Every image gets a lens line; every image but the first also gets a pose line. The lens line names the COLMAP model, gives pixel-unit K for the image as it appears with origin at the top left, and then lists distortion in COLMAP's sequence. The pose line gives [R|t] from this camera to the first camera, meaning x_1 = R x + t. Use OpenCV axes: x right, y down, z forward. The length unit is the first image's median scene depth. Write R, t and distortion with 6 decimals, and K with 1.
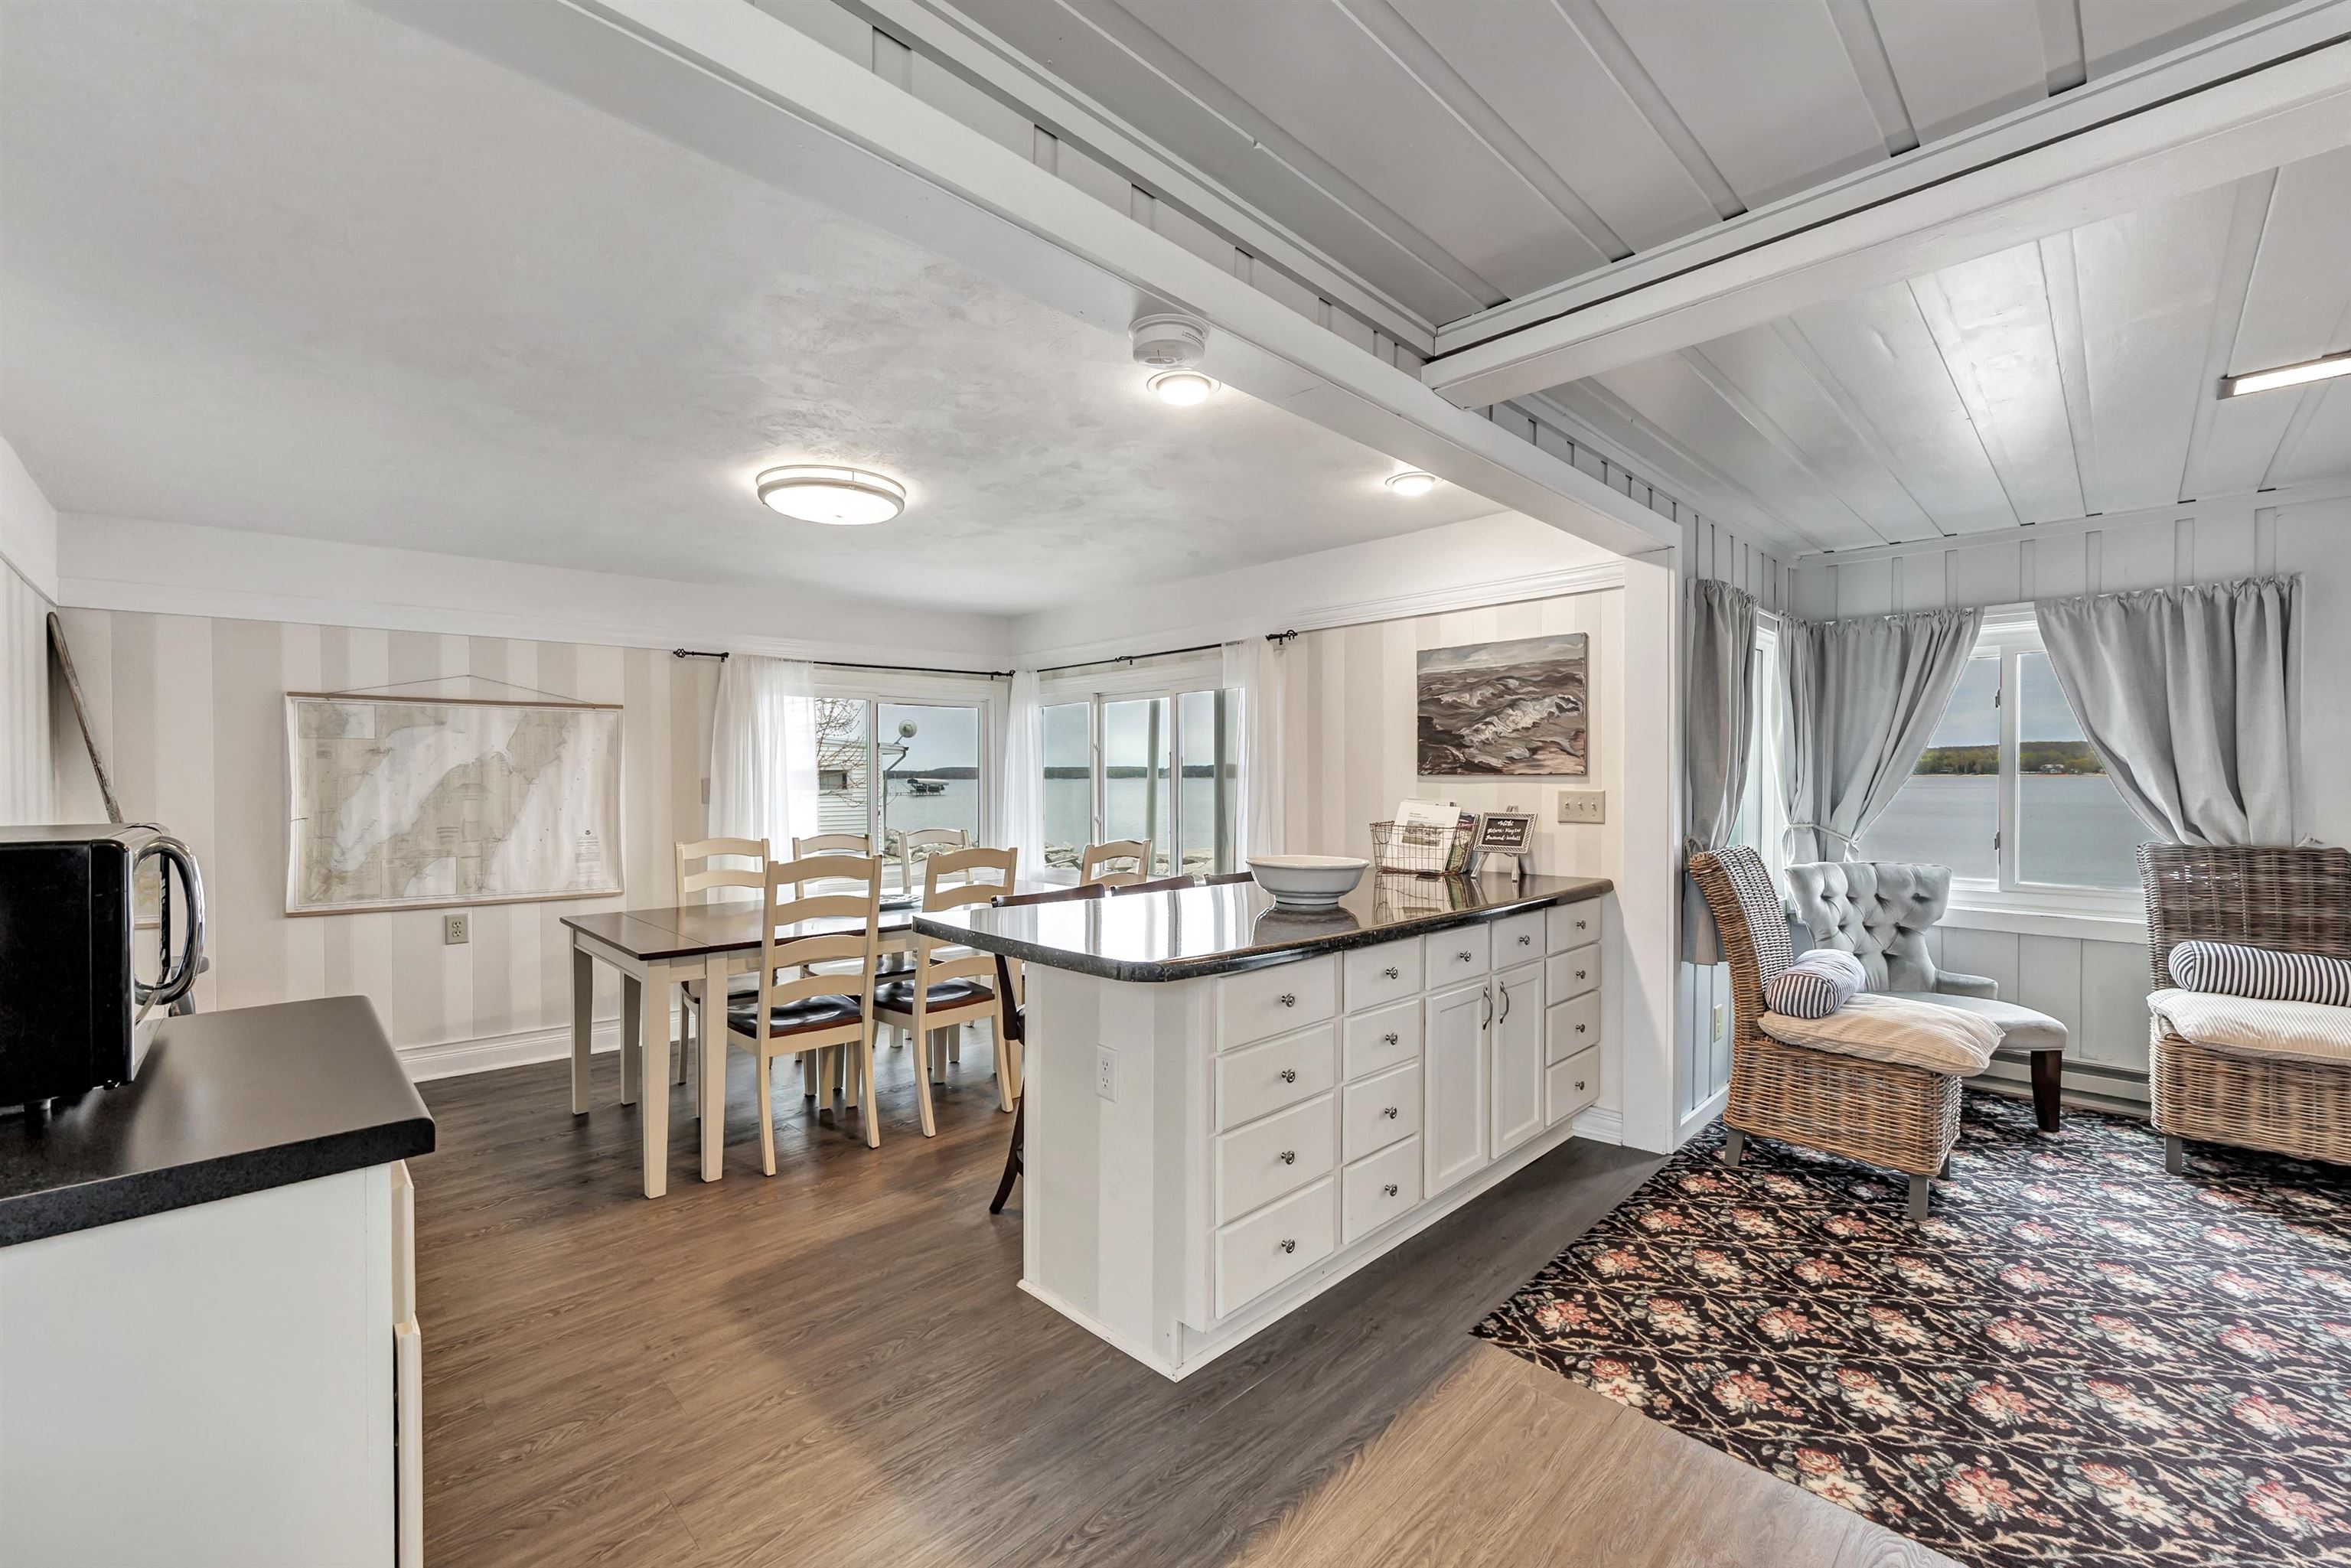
lens RADIAL K [[947.0, 0, 1168.1], [0, 947.0, 796.1], [0, 0, 1]] dist [-0.001630, -0.000064]
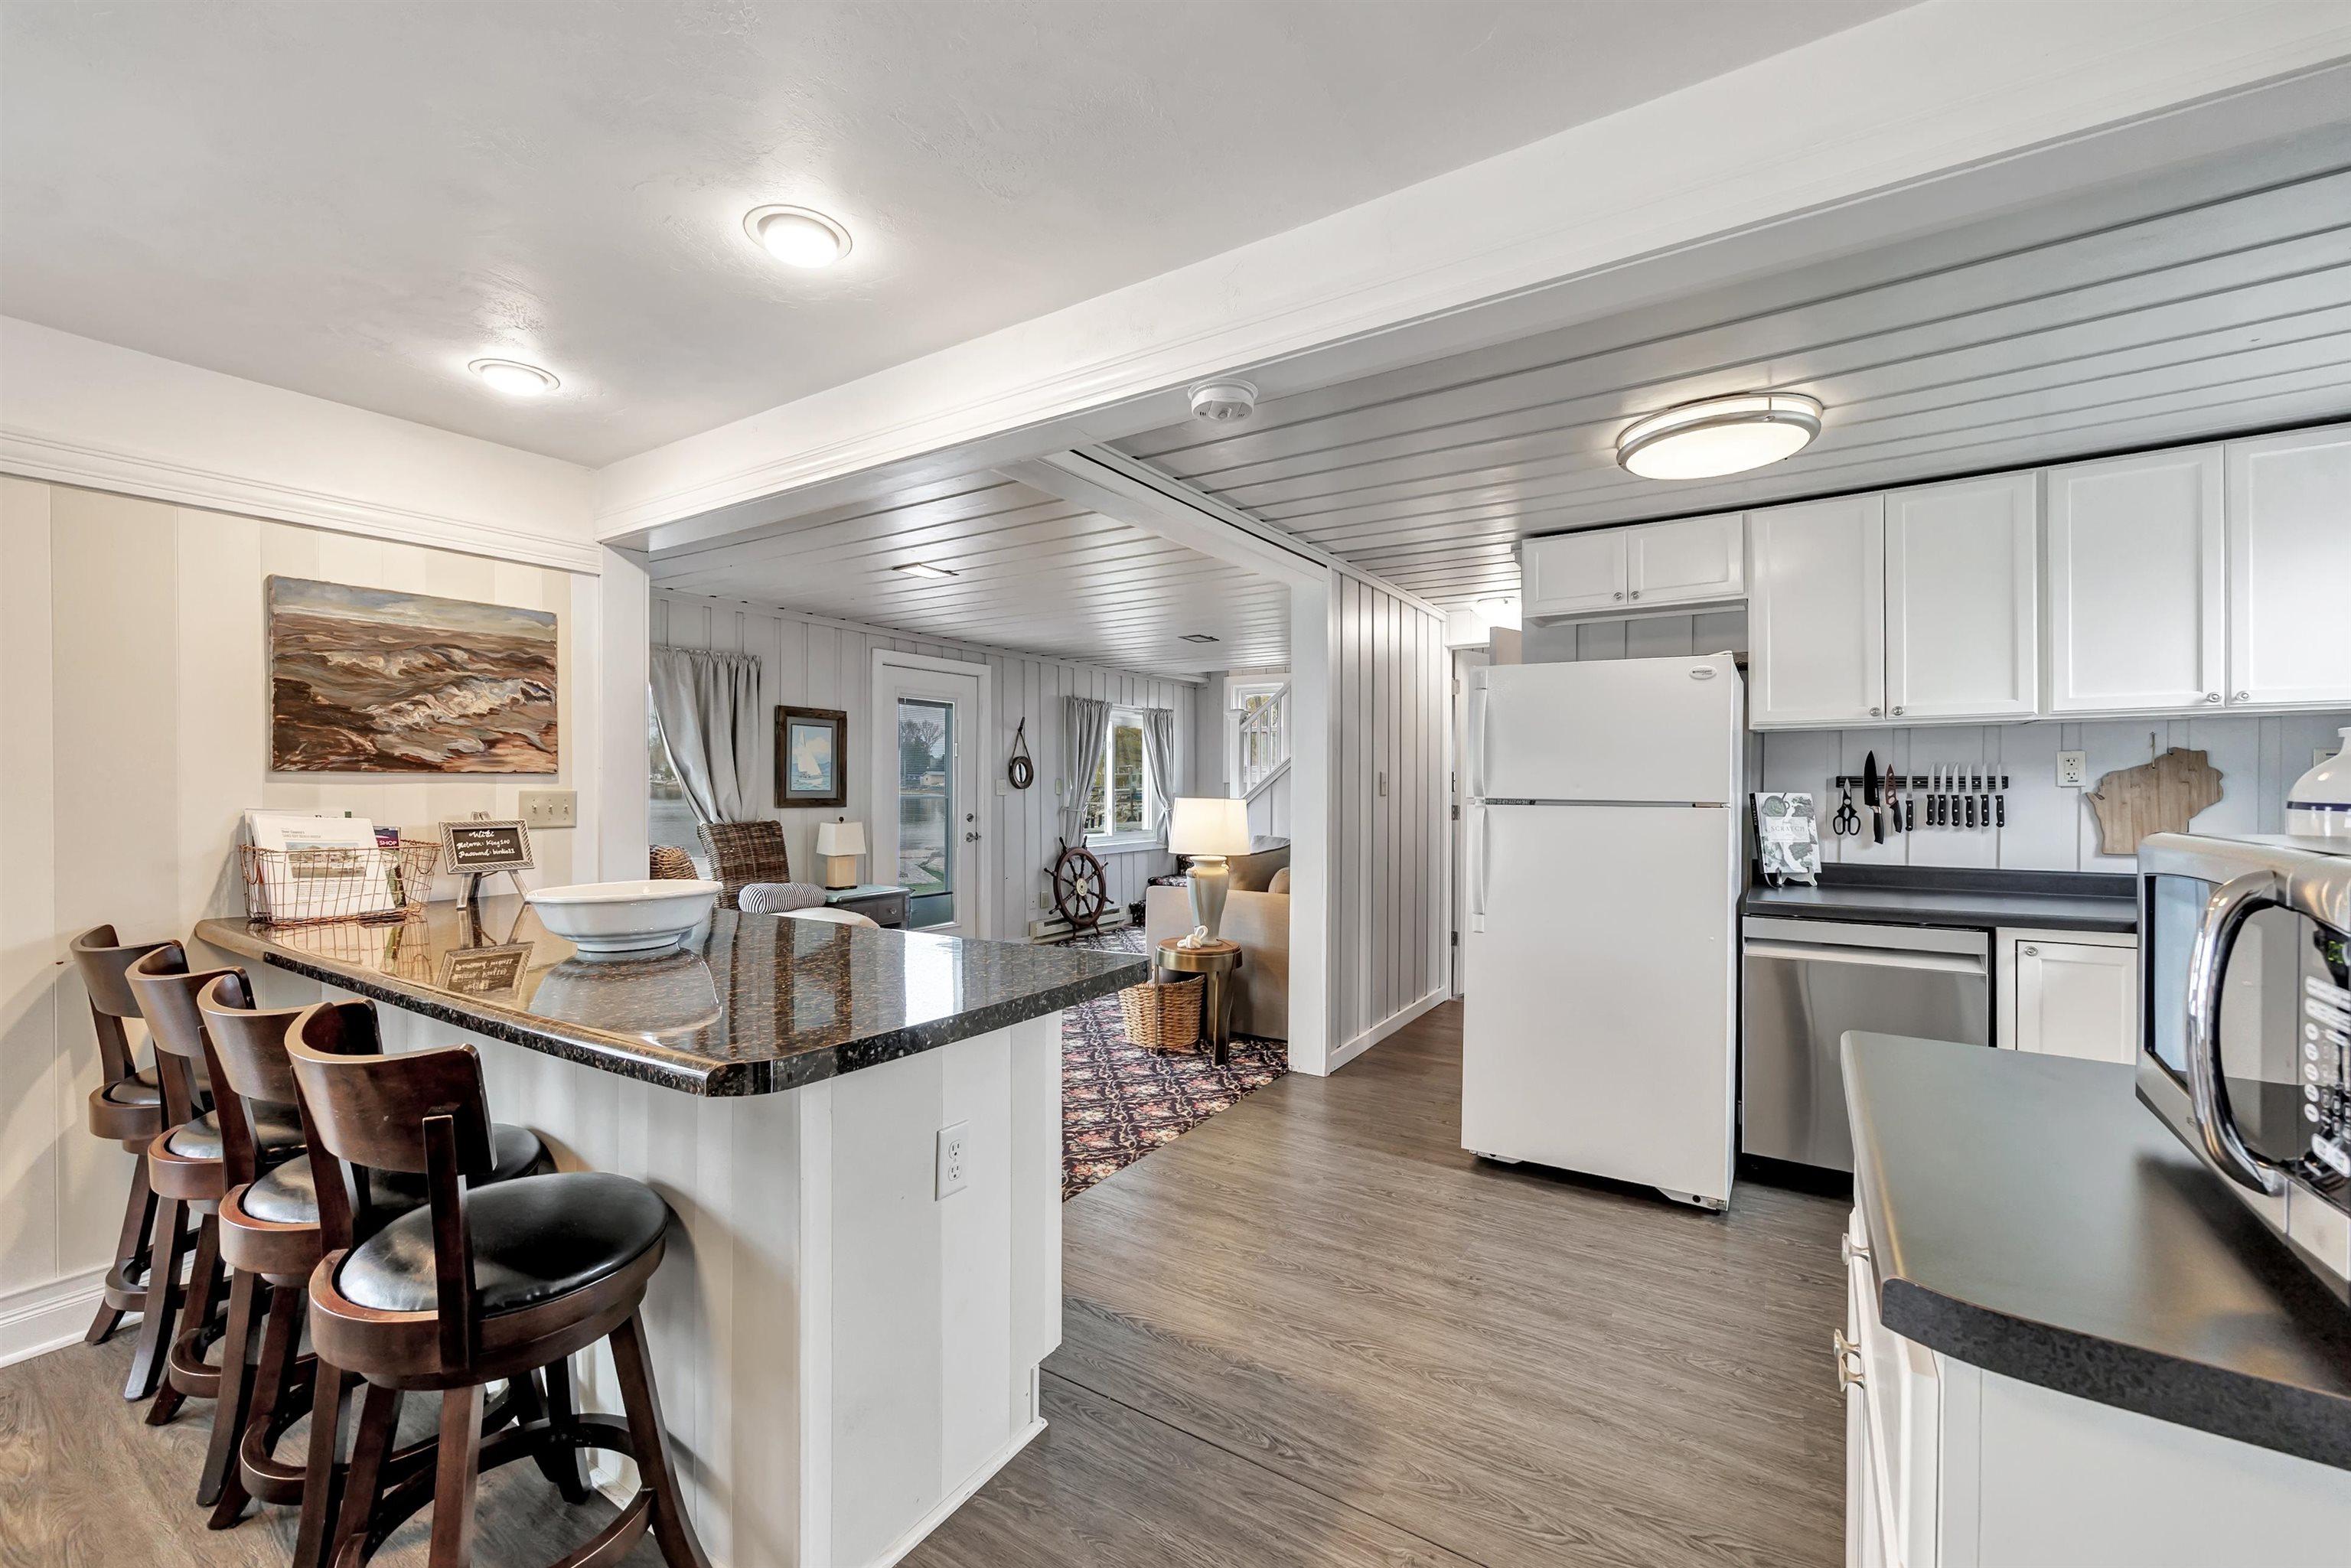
lens RADIAL K [[947.0, 0, 1168.4], [0, 947.0, 776.1], [0, 0, 1]] dist [-0.001630, -0.000064]
pose [[-0.228654, 0.007851, 0.973476, -0.526292], [0.021925, 0.999755, -0.002914, -0.004563], [-0.973261, 0.020677, -0.228770, 0.611545]]
